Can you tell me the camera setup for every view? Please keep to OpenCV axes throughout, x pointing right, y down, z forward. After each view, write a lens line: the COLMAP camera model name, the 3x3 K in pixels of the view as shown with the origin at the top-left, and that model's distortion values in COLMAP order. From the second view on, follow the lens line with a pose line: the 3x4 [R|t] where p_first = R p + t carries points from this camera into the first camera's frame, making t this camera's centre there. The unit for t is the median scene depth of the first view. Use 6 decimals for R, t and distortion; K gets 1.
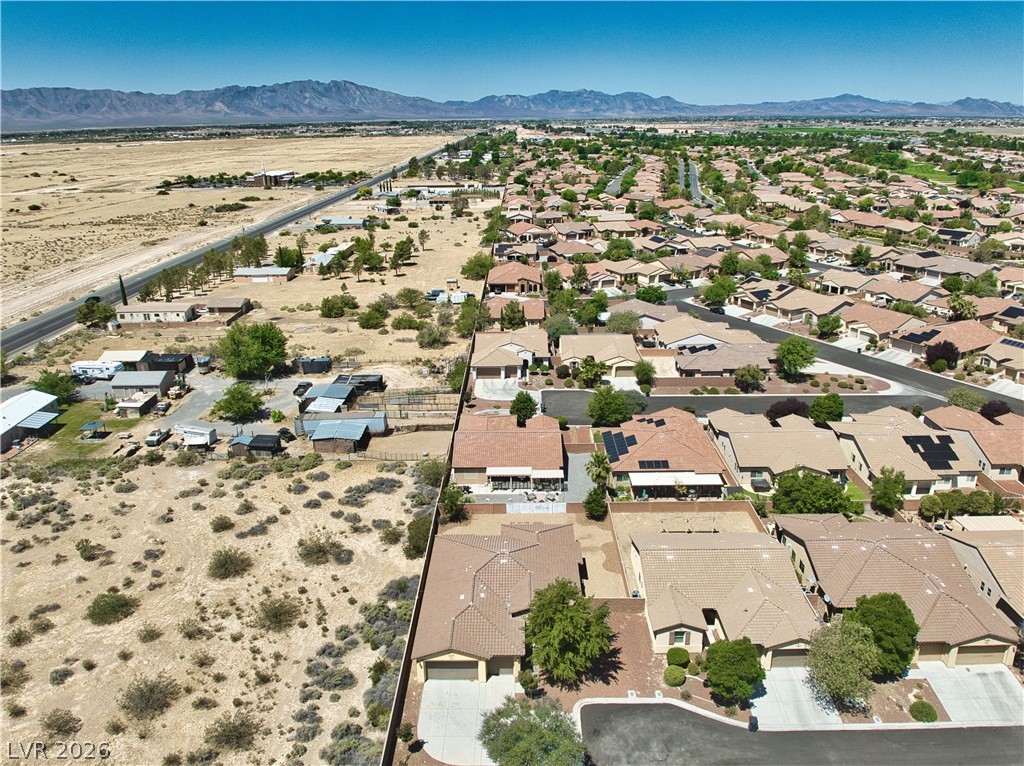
lens RADIAL K [[744.7, 0, 515.0], [0, 744.7, 384.9], [0, 0, 1]] dist [-0.028165, -0.008314]
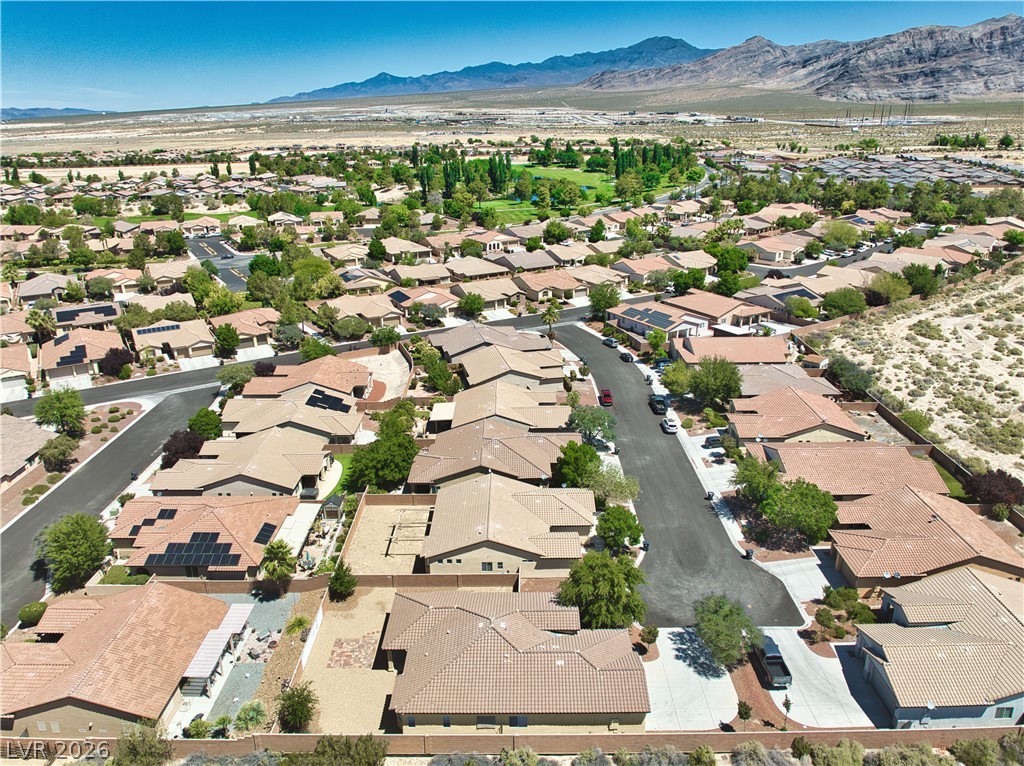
lens RADIAL K [[735.3, 0, 514.6], [0, 735.3, 432.0], [0, 0, 1]] dist [-0.023318, -0.011525]
pose [[-0.000072, -0.390197, 0.920731, -0.530488], [0.350104, 0.862449, 0.365525, -0.195545], [-0.936711, 0.322379, 0.136548, 0.591727]]
